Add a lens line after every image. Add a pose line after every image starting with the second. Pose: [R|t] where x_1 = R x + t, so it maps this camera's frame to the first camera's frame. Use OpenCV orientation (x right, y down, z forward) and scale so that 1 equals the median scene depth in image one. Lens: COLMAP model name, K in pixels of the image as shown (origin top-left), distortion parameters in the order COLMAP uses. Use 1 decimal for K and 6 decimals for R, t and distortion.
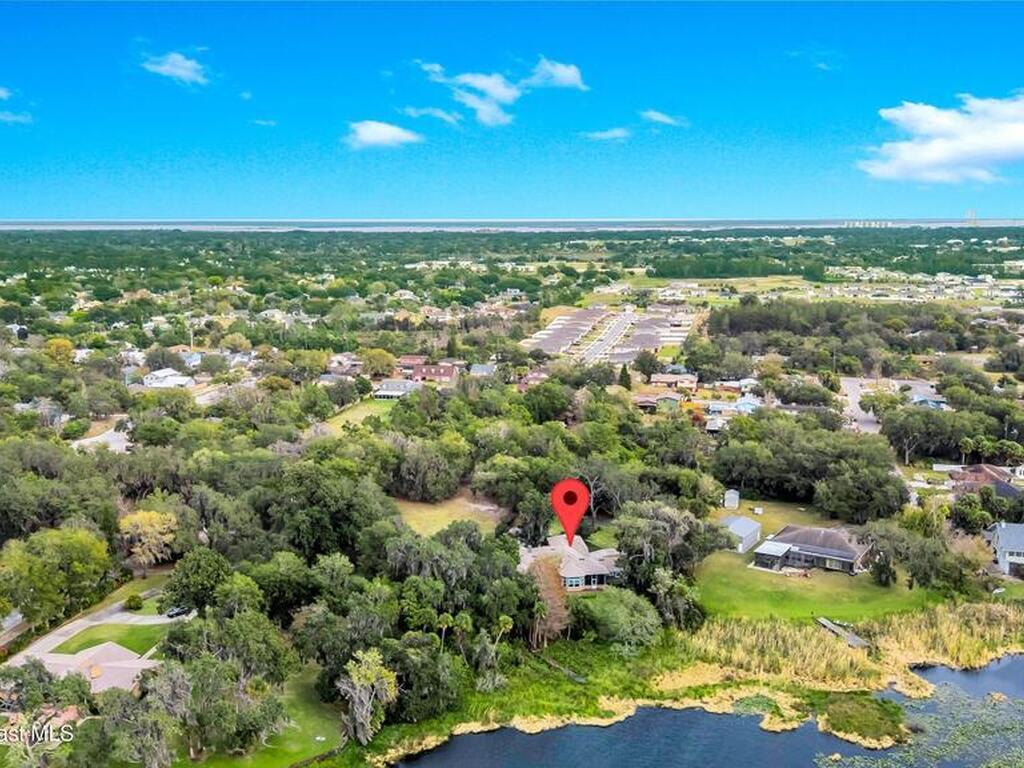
lens RADIAL K [[997.5, 0, 512.0], [0, 997.5, 384.0], [0, 0, 1]] dist [0.108128, -0.153917]
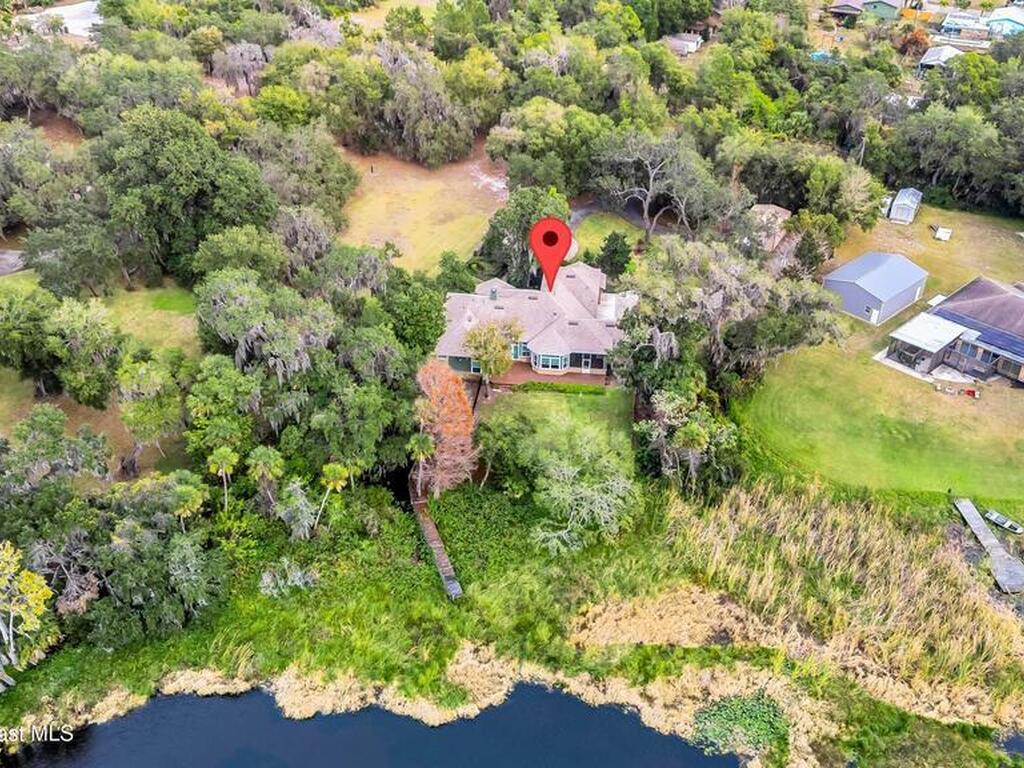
lens RADIAL K [[997.5, 0, 512.0], [0, 997.5, 384.0], [0, 0, 1]] dist [0.108128, -0.153917]
pose [[0.970015, 0.146443, -0.193974, 0.155323], [-0.054803, 0.909330, 0.412452, -0.034887], [0.236787, -0.389454, 0.890088, 0.449883]]
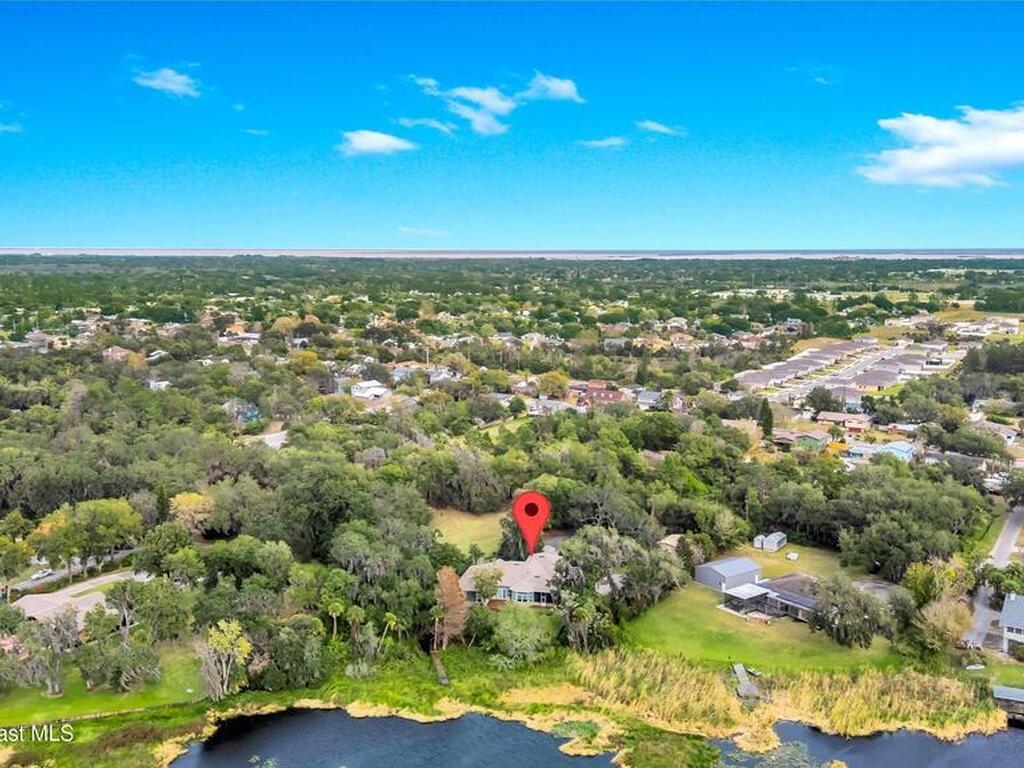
lens RADIAL K [[997.5, 0, 512.0], [0, 997.5, 384.0], [0, 0, 1]] dist [0.108128, -0.153917]
pose [[0.935085, 0.051287, -0.350693, 0.399549], [-0.060639, 0.998036, -0.015731, -0.006145], [0.349197, 0.035975, 0.936358, 0.013463]]
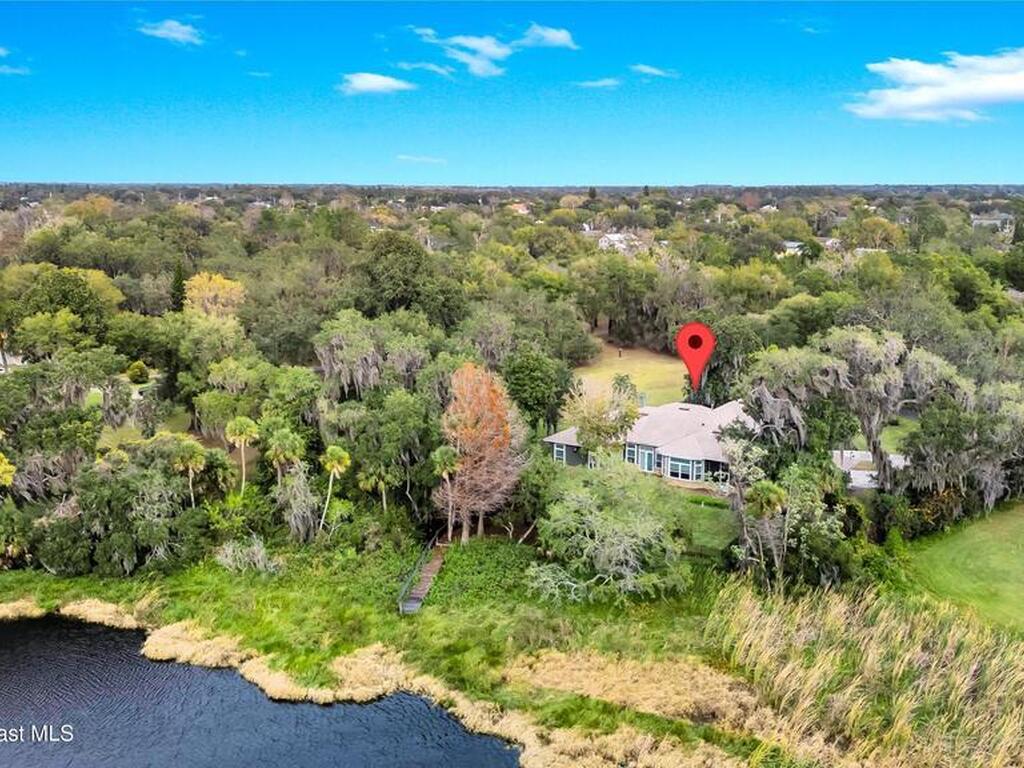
lens RADIAL K [[997.5, 0, 512.0], [0, 997.5, 384.0], [0, 0, 1]] dist [0.108128, -0.153917]
pose [[0.760051, 0.130893, -0.636545, 0.307273], [-0.110700, 0.991267, 0.071655, 0.127021], [0.640365, 0.016004, 0.767904, 0.551334]]
